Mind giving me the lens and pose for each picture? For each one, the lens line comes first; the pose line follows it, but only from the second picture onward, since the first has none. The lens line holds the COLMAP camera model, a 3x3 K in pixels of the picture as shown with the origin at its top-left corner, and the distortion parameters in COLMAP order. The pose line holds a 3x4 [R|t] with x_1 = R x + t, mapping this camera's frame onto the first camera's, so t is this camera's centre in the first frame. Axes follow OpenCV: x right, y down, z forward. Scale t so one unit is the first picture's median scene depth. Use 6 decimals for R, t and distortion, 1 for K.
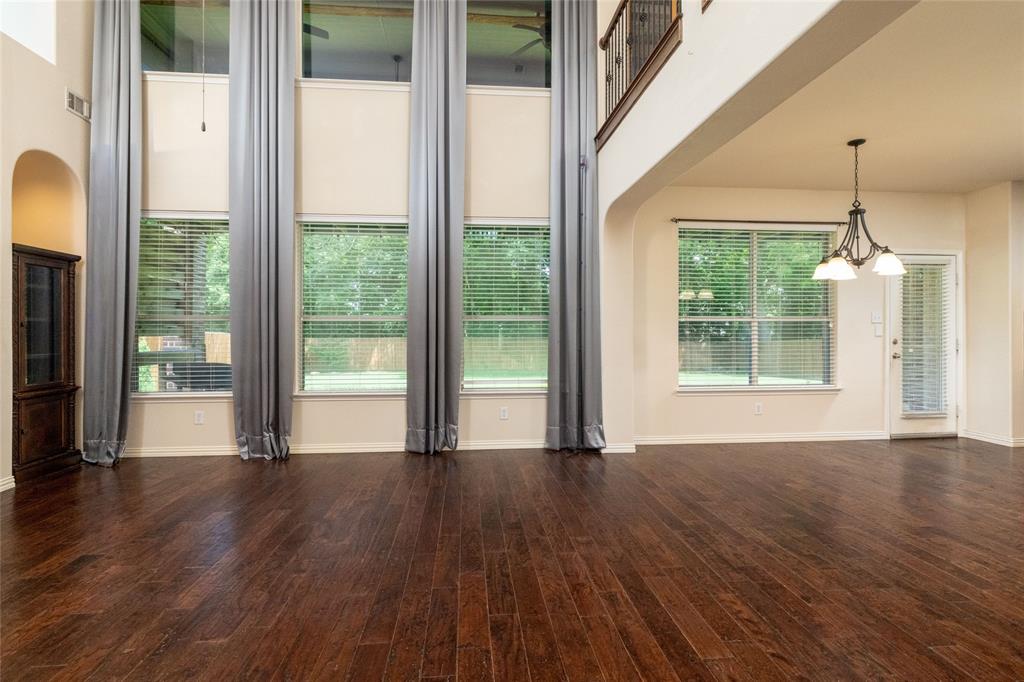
lens RADIAL K [[498.0, 0, 513.6], [0, 498.0, 334.1], [0, 0, 1]] dist [0.001786, 0.000455]
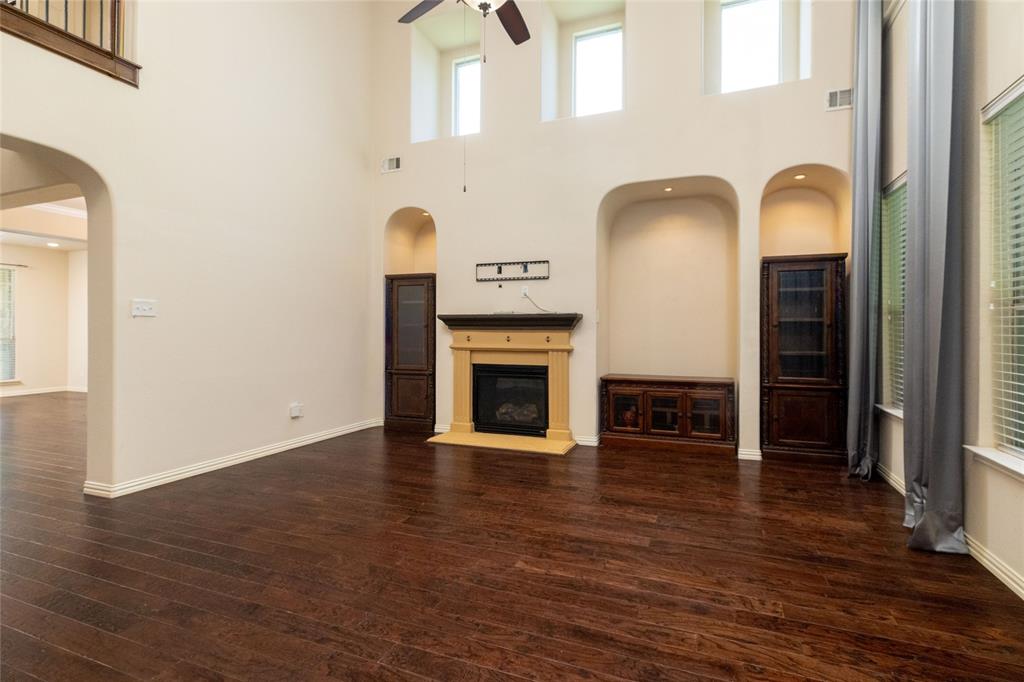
lens RADIAL K [[498.0, 0, 510.1], [0, 498.0, 333.8], [0, 0, 1]] dist [0.001786, 0.000455]
pose [[-0.456113, 0.004355, -0.889911, 0.278586], [-0.001565, 0.999983, 0.005696, -0.002804], [0.889920, 0.003991, -0.456099, 0.824663]]
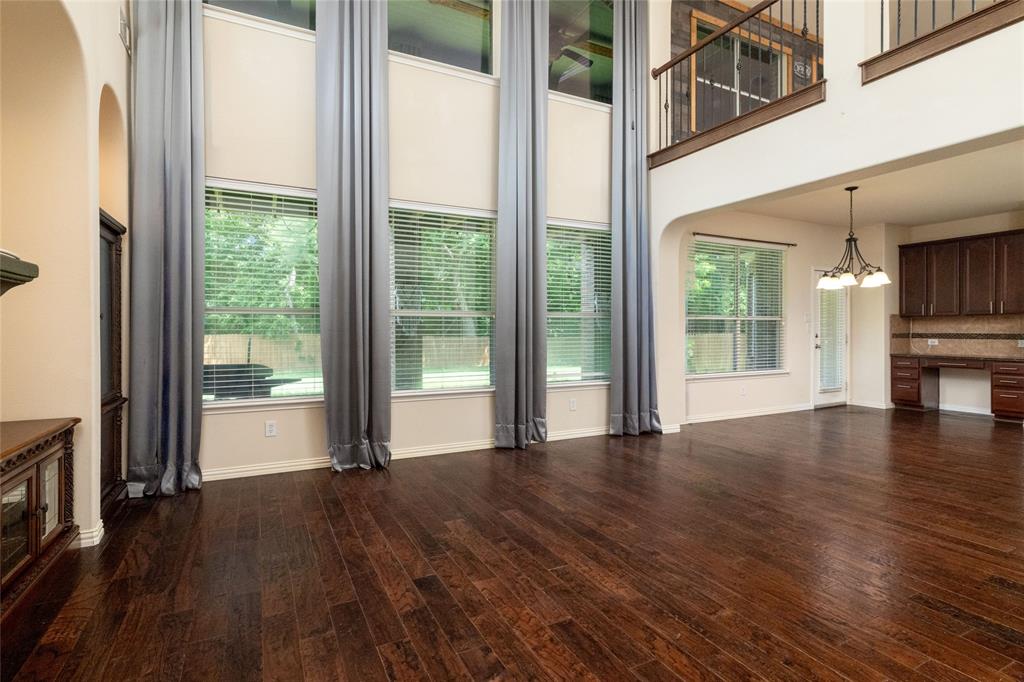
lens RADIAL K [[498.0, 0, 509.2], [0, 498.0, 331.4], [0, 0, 1]] dist [0.001786, 0.000455]
pose [[0.930846, -0.000788, 0.365412, -0.572224], [0.000153, 0.999998, 0.001765, 0.001076], [-0.365413, -0.001587, 0.930844, 0.065758]]
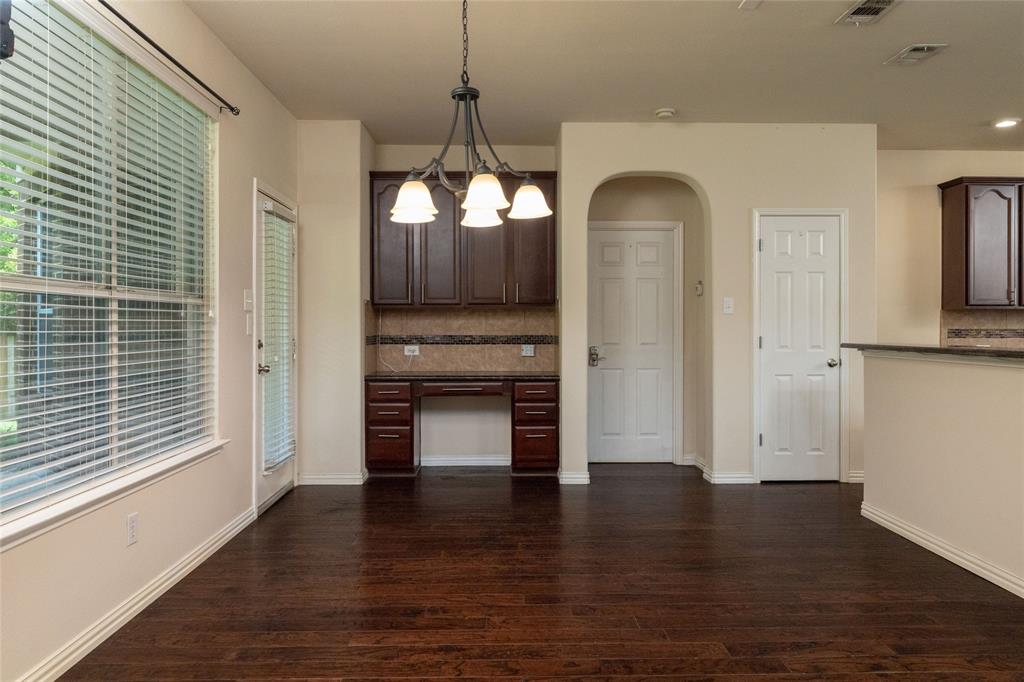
lens RADIAL K [[723.4, 0, 511.1], [0, 723.4, 333.9], [0, 0, 1]] dist [0.029177, 0.000115]
pose [[0.067877, -0.009531, 0.997648, -0.046717], [0.002694, 0.999952, 0.009369, -0.004141], [-0.997690, 0.002052, 0.067900, 0.770131]]
